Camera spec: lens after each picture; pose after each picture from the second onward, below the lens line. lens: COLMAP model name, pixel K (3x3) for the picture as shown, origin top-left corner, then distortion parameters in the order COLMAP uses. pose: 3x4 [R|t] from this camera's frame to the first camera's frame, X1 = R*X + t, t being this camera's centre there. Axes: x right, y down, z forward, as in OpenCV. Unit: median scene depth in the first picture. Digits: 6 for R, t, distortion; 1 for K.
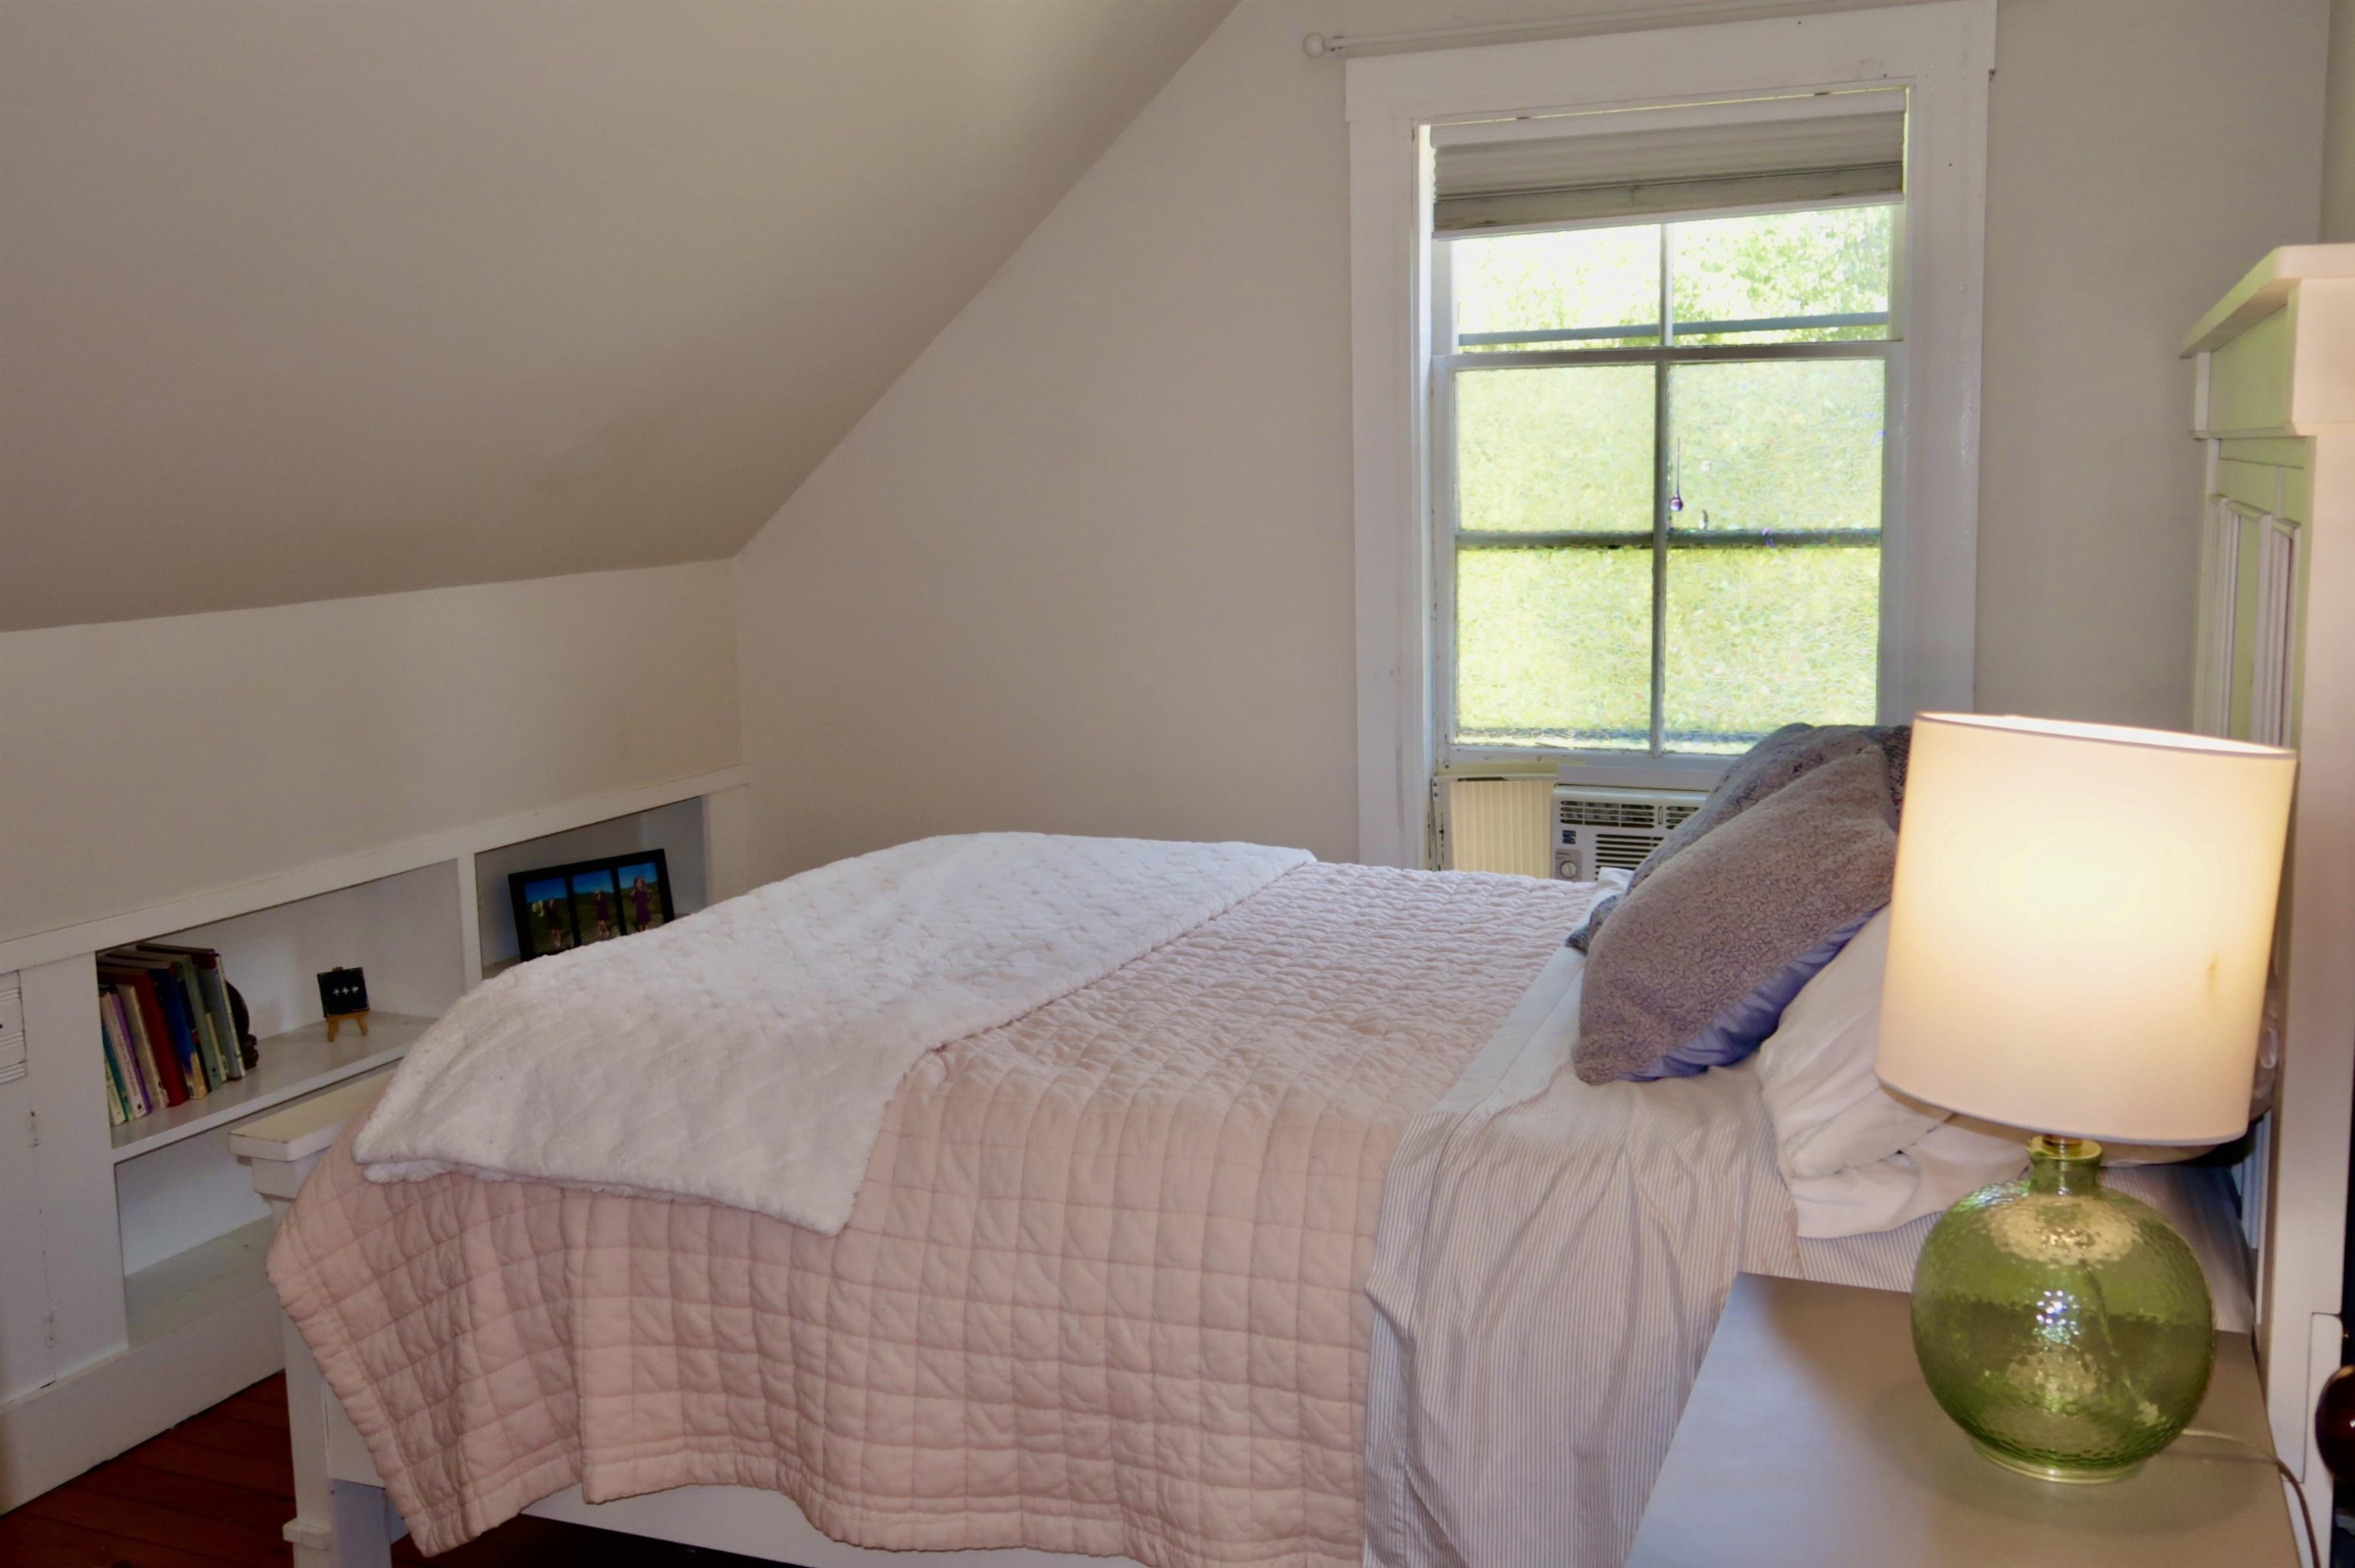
lens RADIAL K [[2203.7, 0, 1178.9], [0, 2203.7, 771.5], [0, 0, 1]] dist [0.007510, 0.000000]
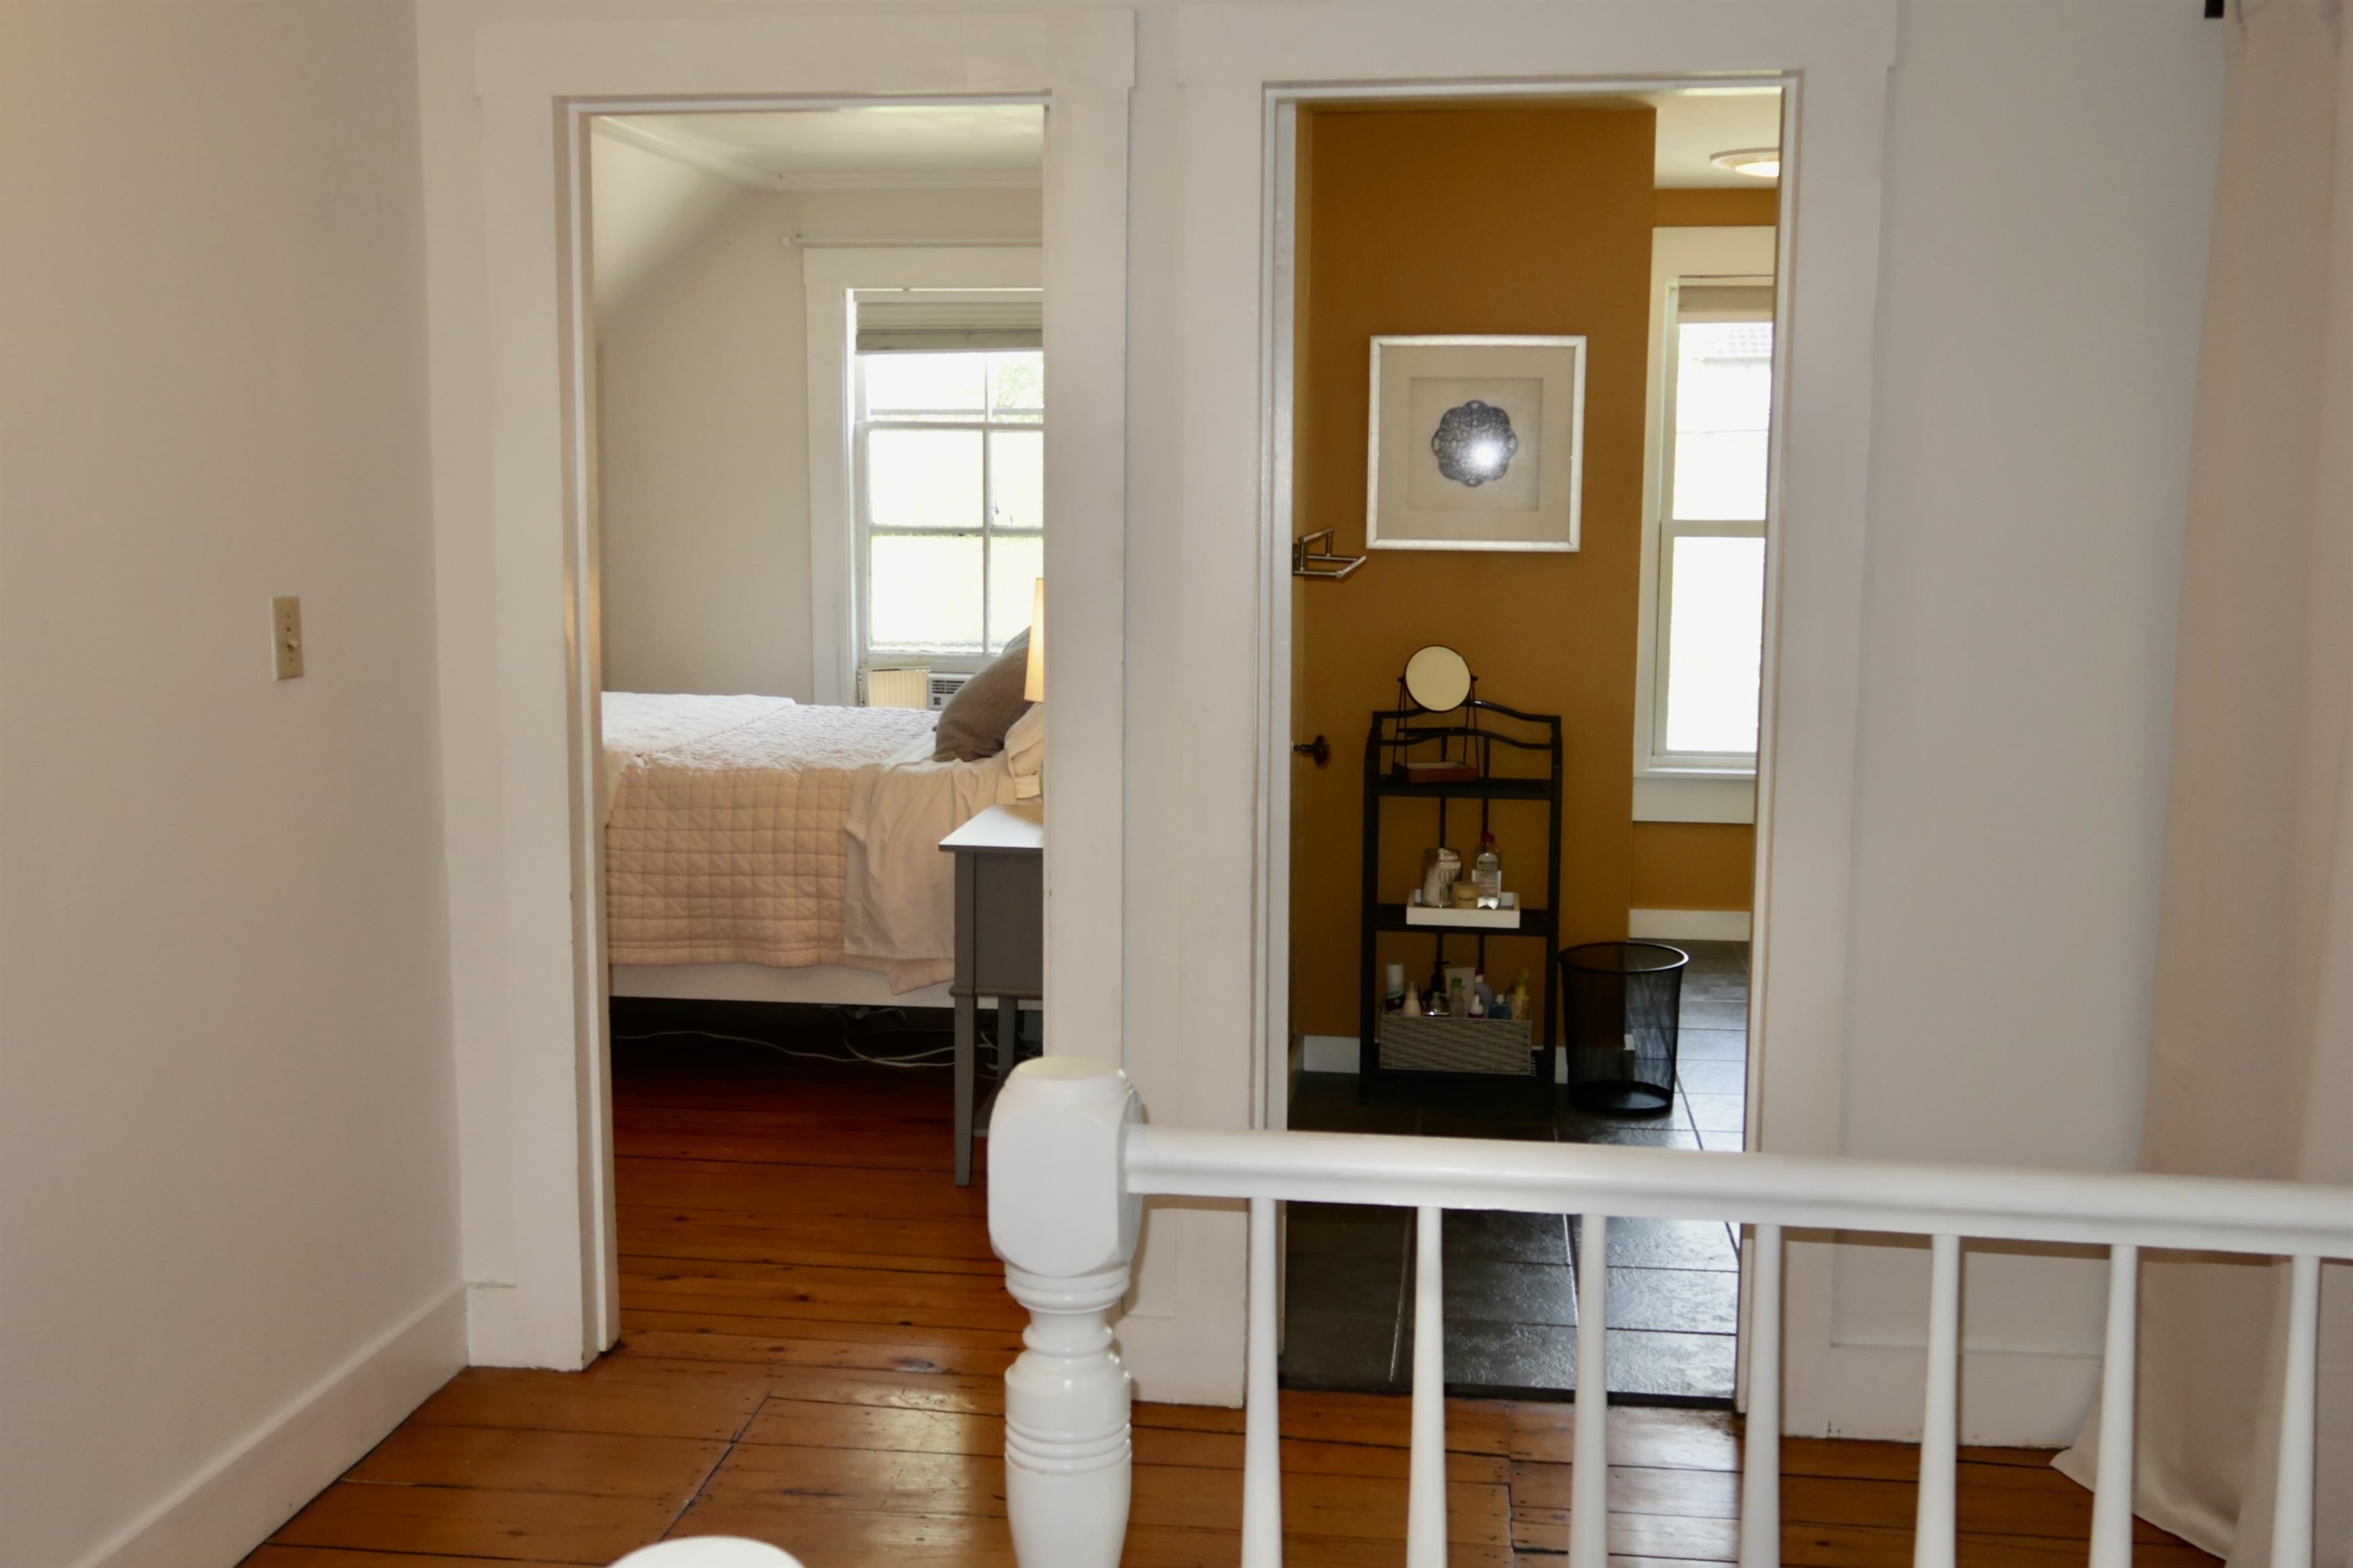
lens RADIAL K [[2202.2, 0, 1165.7], [0, 2202.2, 779.1], [0, 0, 1]] dist [0.007510, 0.000000]
pose [[0.964377, -0.008920, 0.264381, -0.197879], [0.009243, 0.999957, 0.000021, 0.168695], [-0.264370, 0.002424, 0.964418, -1.314412]]
